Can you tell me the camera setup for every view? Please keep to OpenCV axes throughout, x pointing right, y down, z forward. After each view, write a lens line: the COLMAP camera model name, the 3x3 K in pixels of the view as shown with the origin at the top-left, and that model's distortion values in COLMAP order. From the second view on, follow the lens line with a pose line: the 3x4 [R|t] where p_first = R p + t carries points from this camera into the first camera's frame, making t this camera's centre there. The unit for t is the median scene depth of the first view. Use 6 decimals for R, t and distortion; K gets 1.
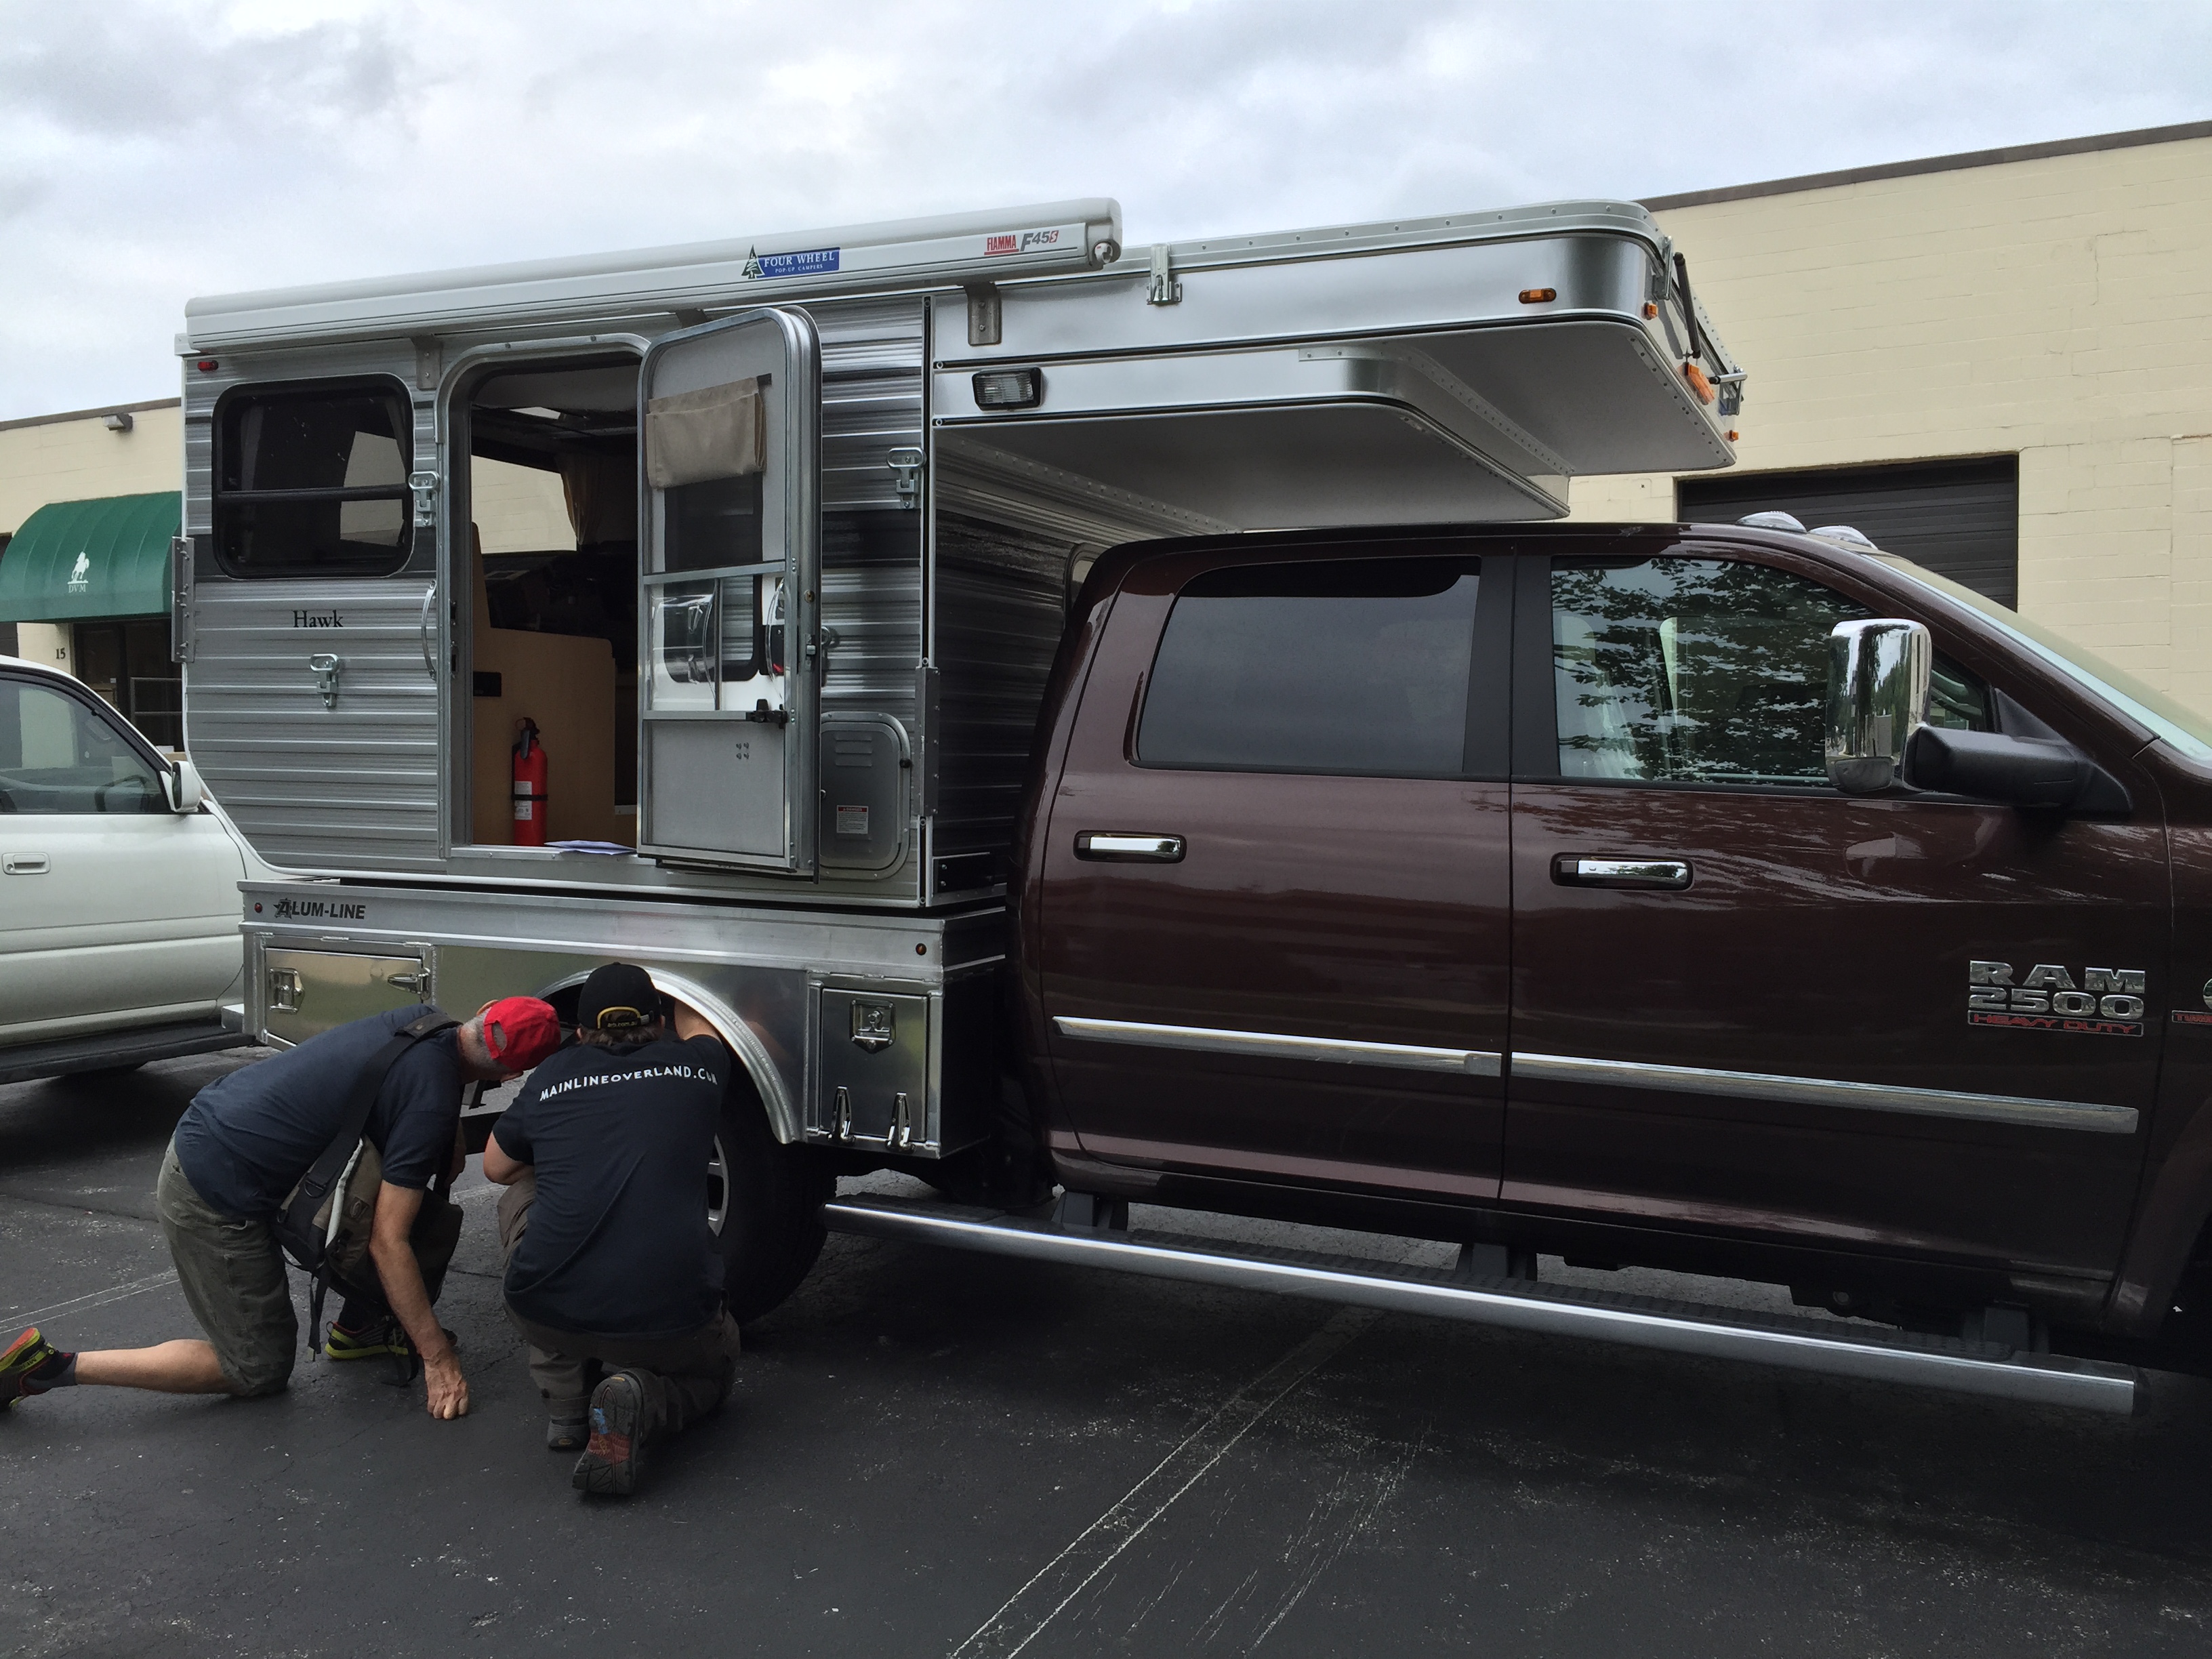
lens RADIAL K [[1894.1, 0, 1108.8], [0, 1894.1, 827.8], [0, 0, 1]] dist [0.060703, -0.010425]
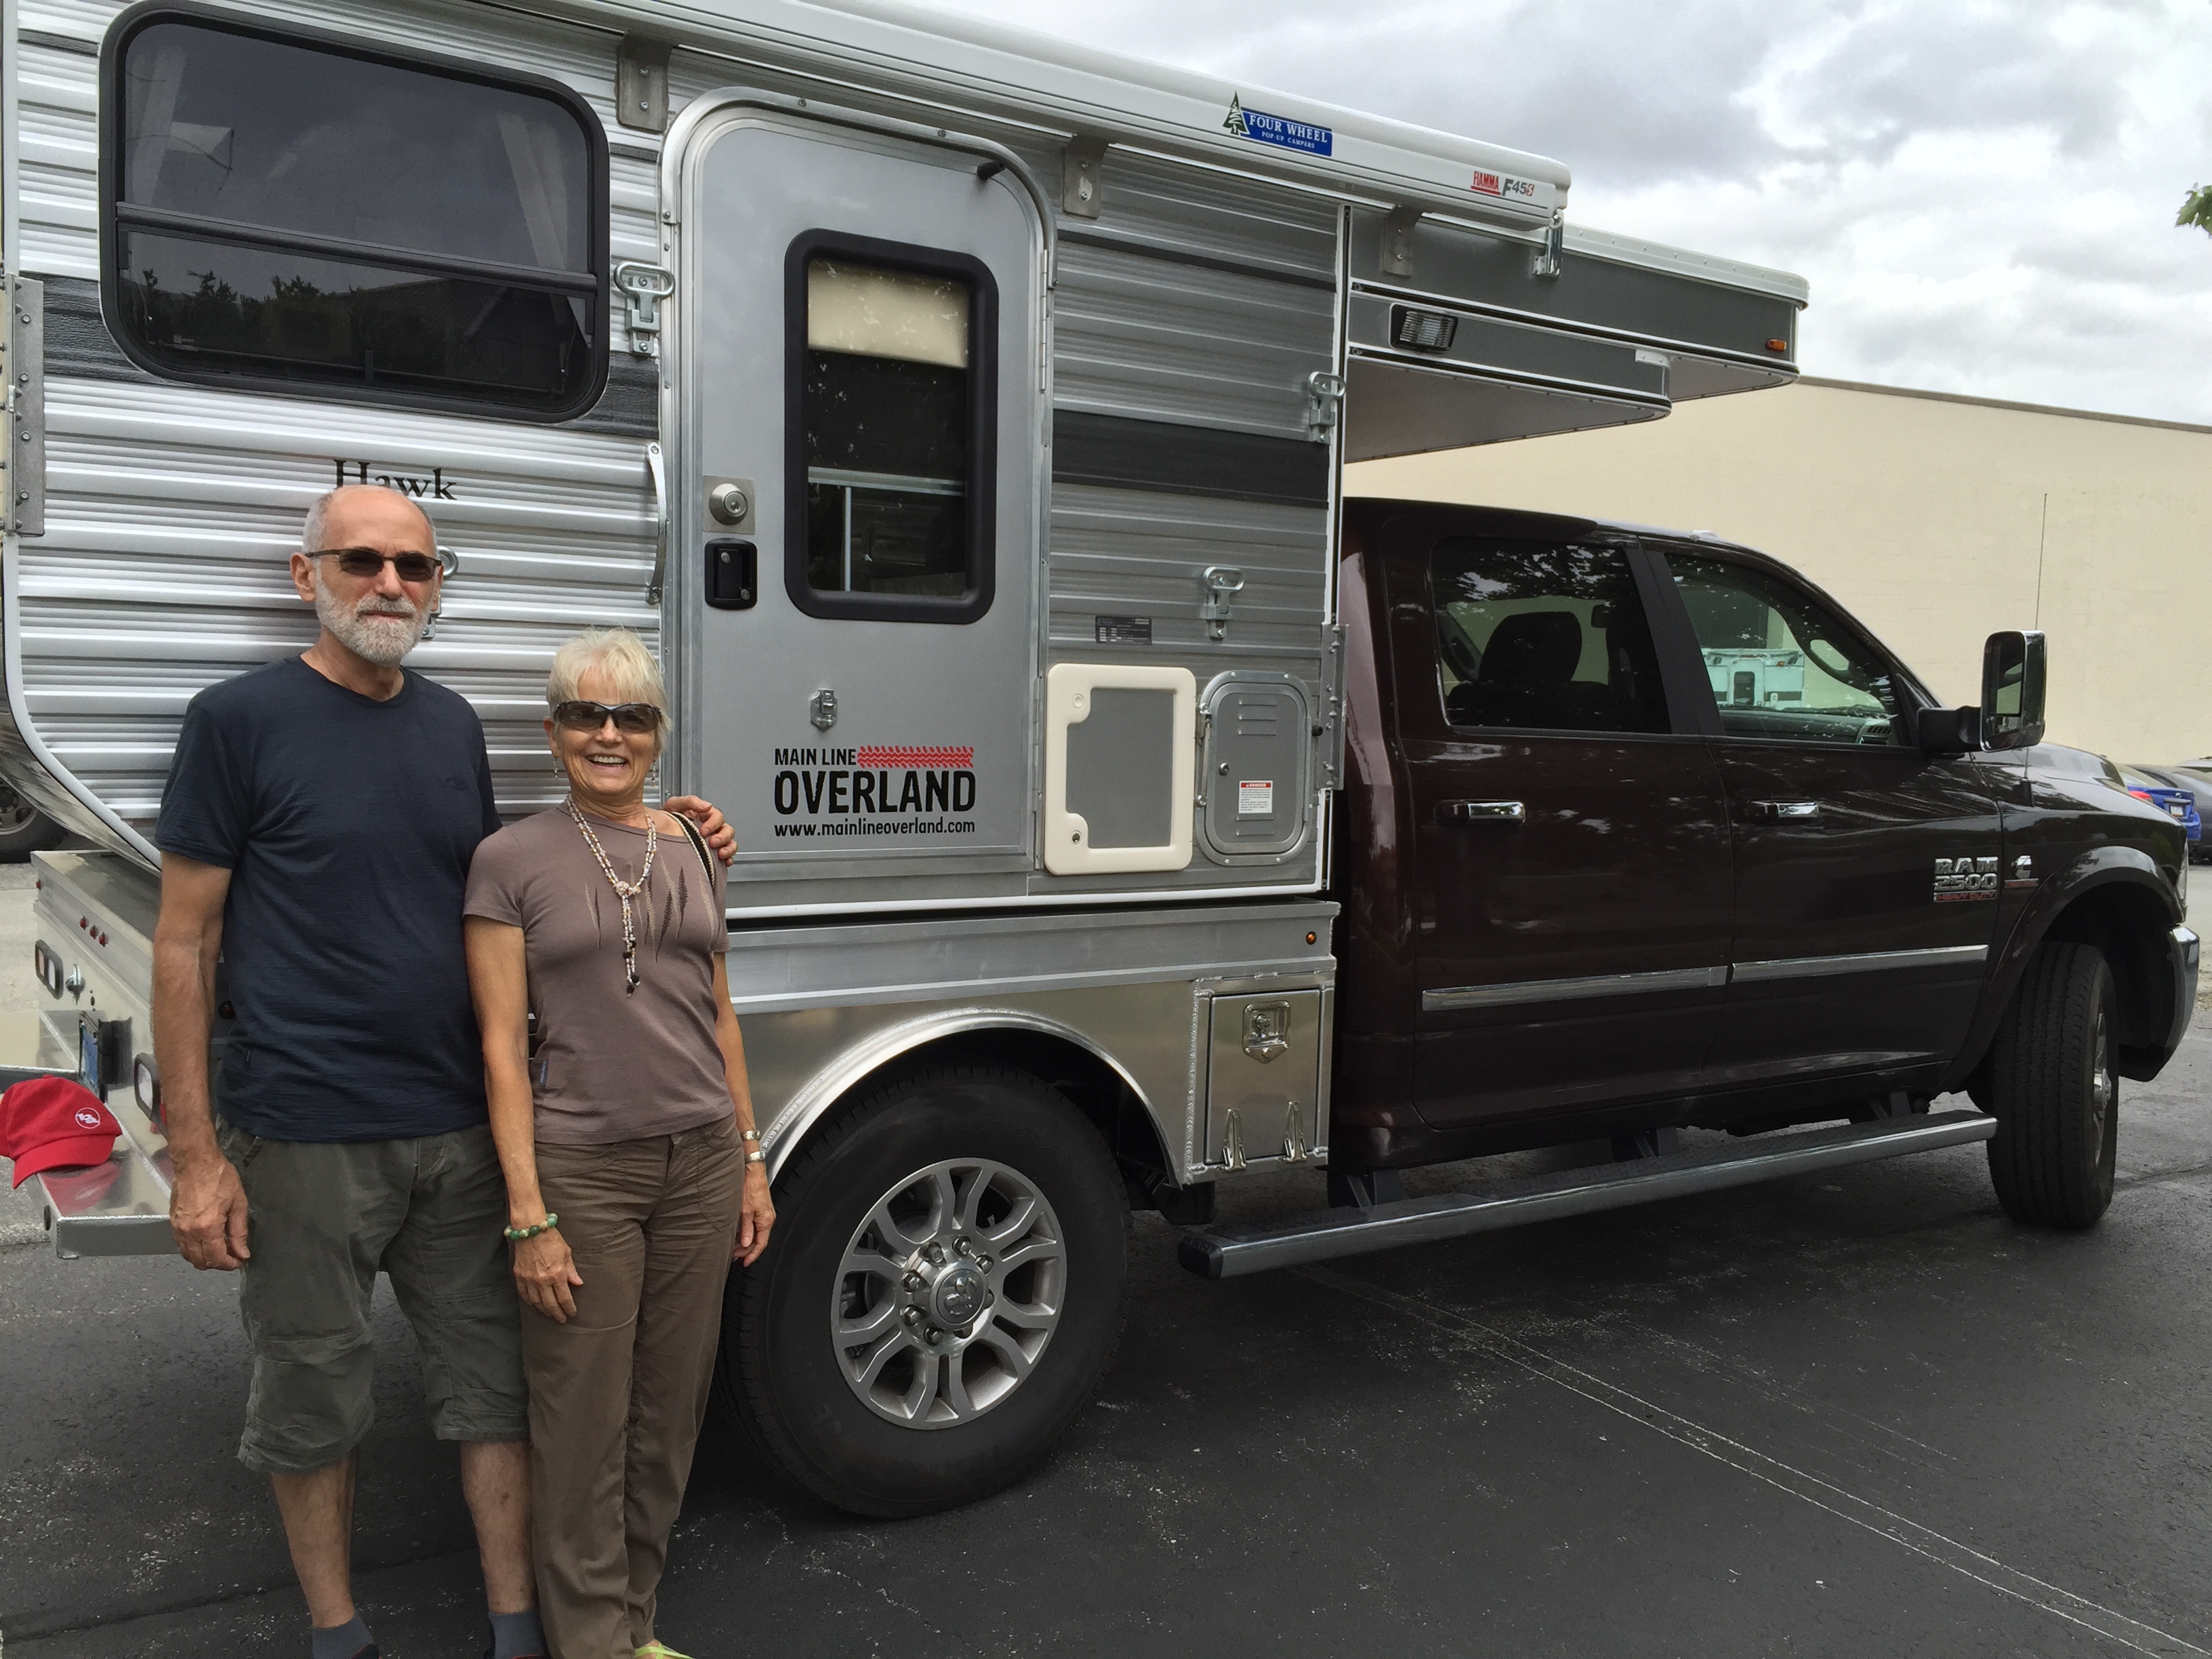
lens RADIAL K [[1894.1, 0, 1108.7], [0, 1894.1, 825.4], [0, 0, 1]] dist [0.060703, -0.010425]
pose [[0.530478, -0.054855, 0.845922, -0.942972], [0.022700, 0.998465, 0.050512, -0.037979], [-0.847395, -0.007593, 0.530909, 0.630002]]
